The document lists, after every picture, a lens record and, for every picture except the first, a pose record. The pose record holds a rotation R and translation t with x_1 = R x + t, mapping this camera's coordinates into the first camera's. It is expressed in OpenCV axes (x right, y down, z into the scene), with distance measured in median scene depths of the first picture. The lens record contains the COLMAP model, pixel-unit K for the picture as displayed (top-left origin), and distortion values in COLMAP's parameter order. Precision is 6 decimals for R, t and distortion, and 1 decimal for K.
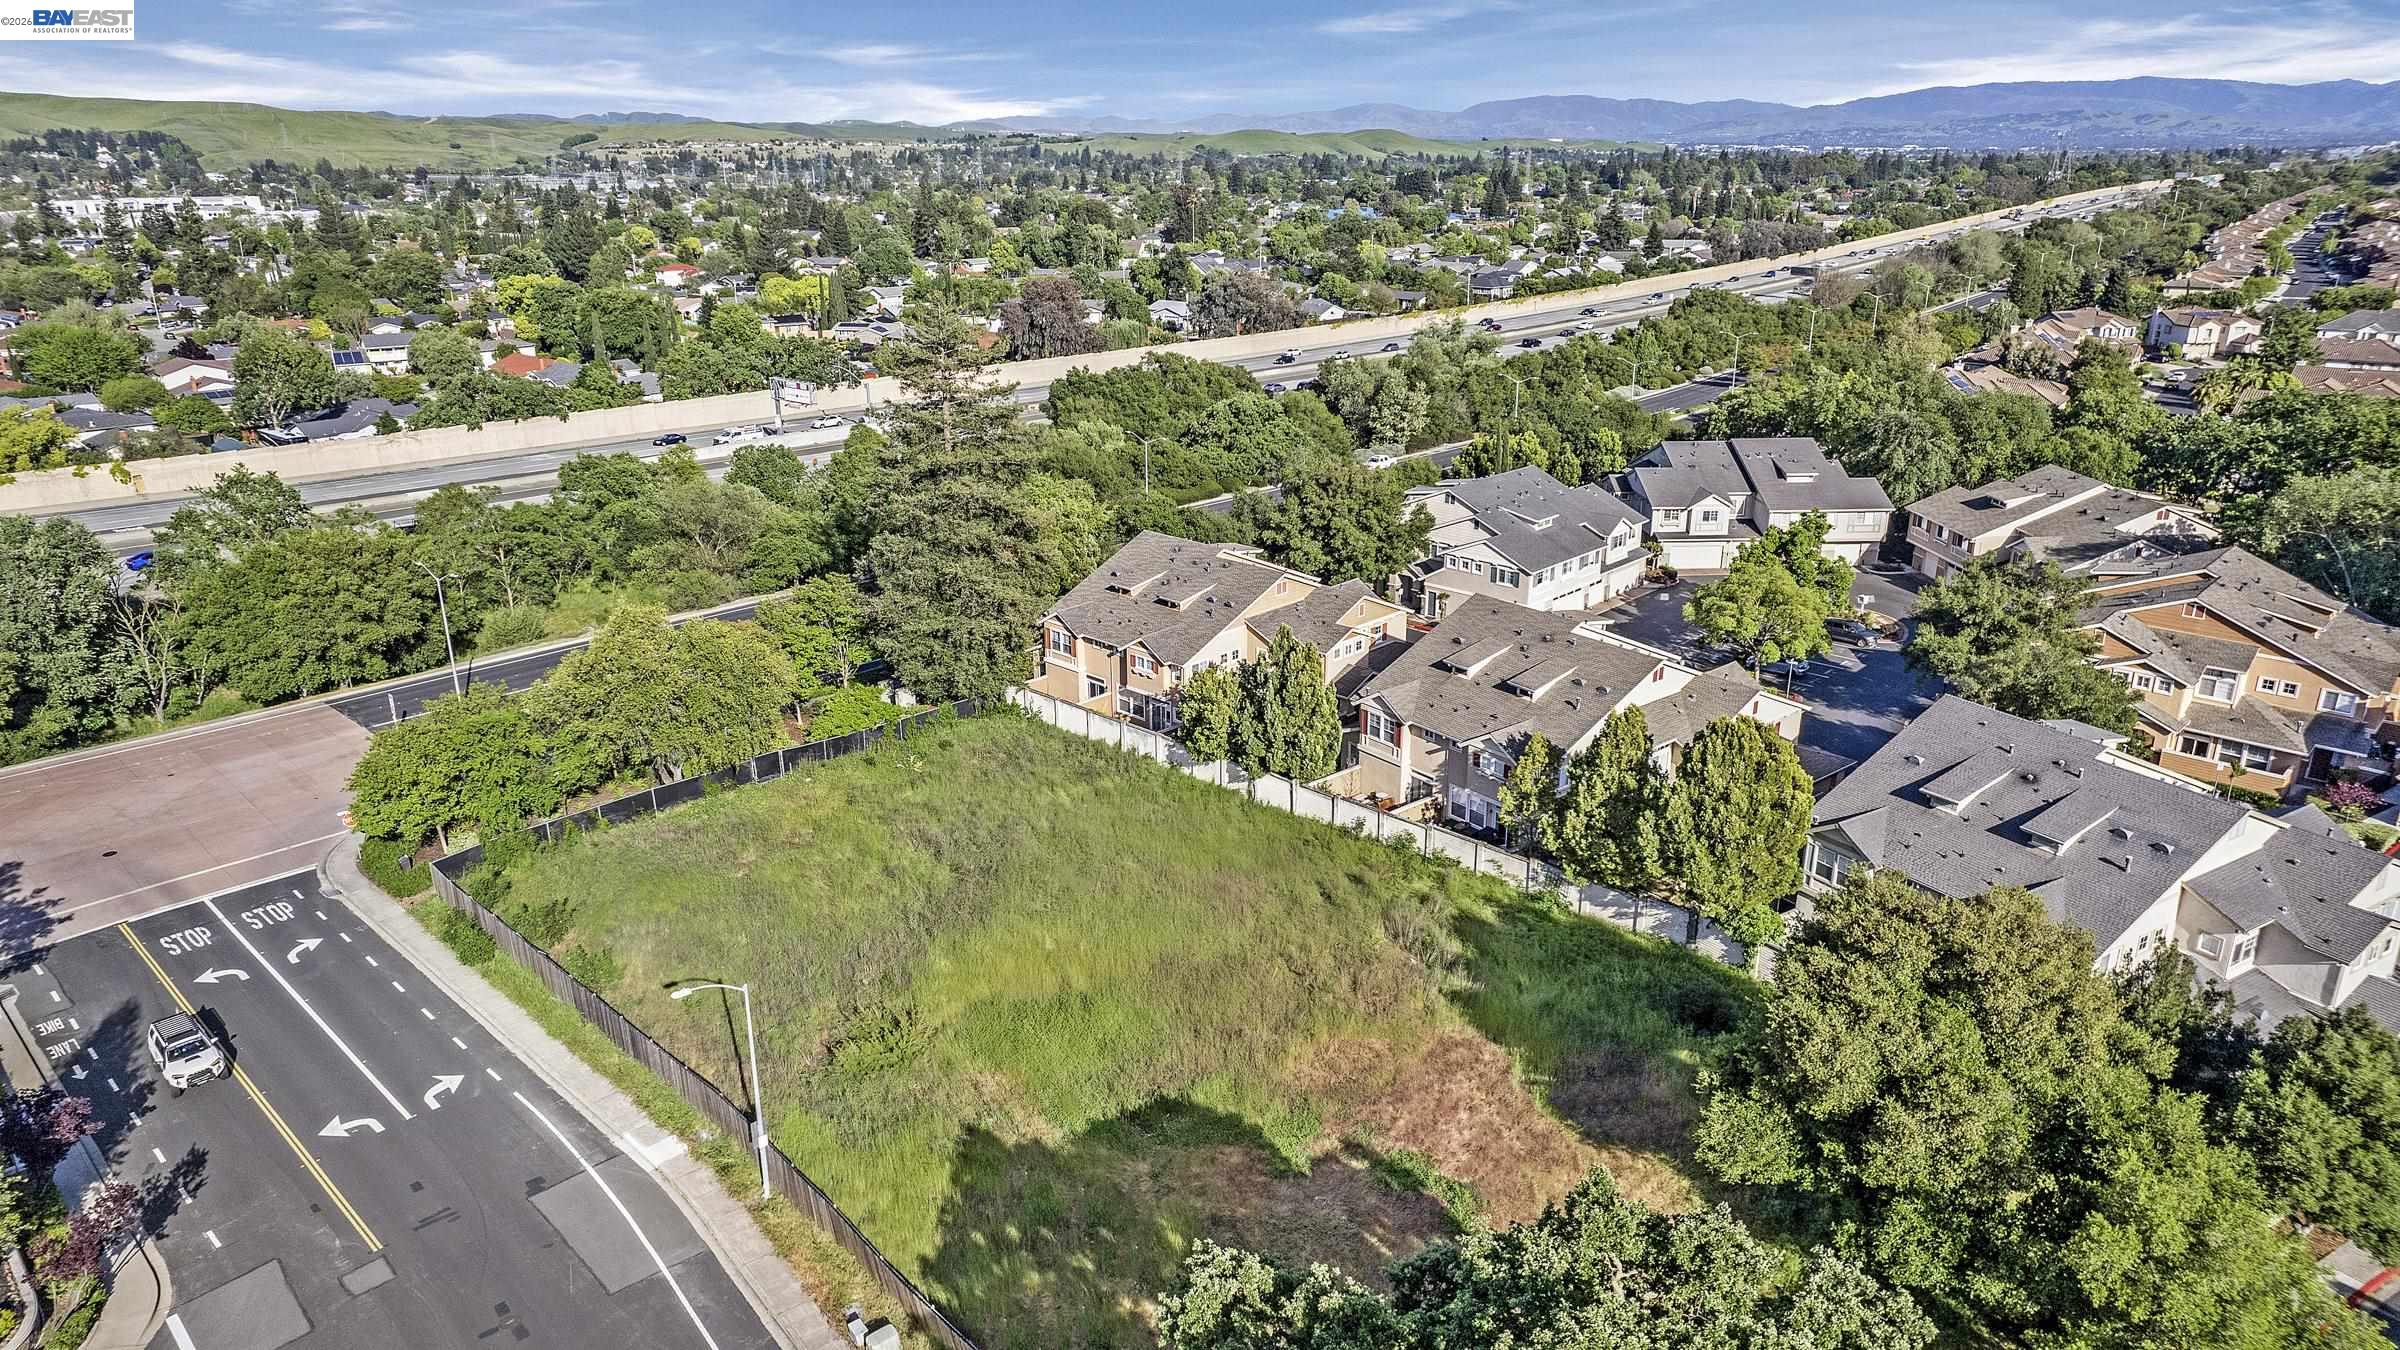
lens RADIAL K [[1530.4, 0, 1201.8], [0, 1530.4, 667.6], [0, 0, 1]] dist [-0.058307, 0.083721]
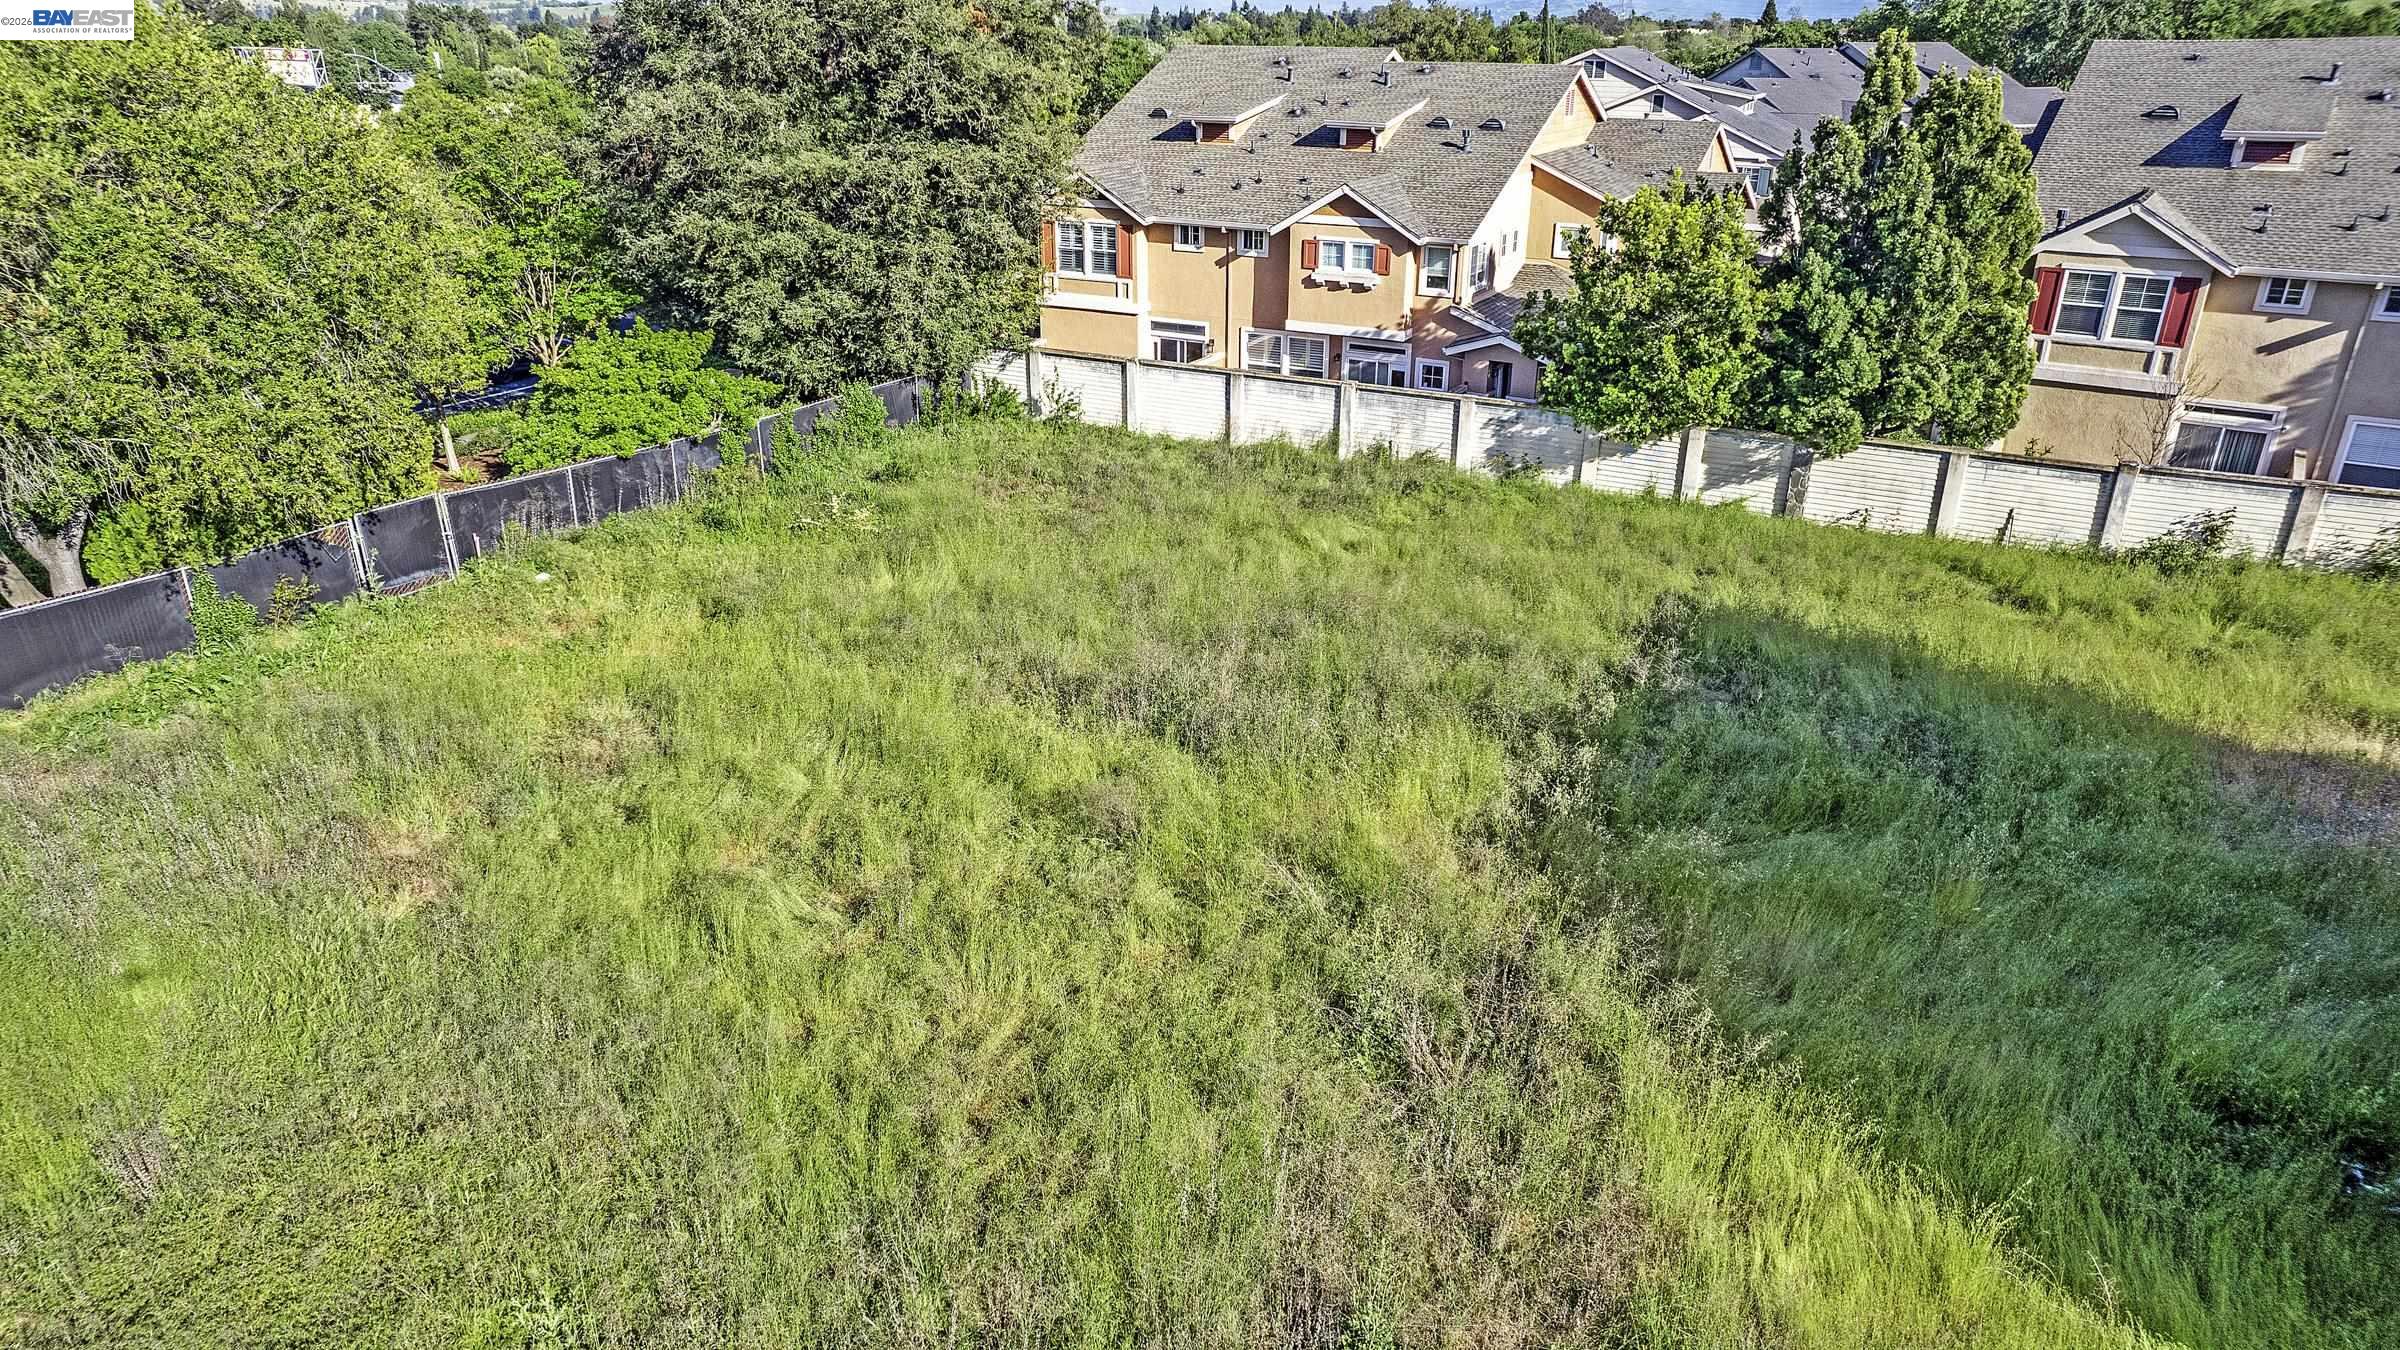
lens RADIAL K [[1530.4, 0, 1201.8], [0, 1530.4, 667.6], [0, 0, 1]] dist [-0.058307, 0.083721]
pose [[0.959022, -0.098733, 0.265574, -0.204563], [0.080585, 0.993659, 0.078411, 0.076271], [-0.271631, -0.053797, 0.960897, 0.625320]]
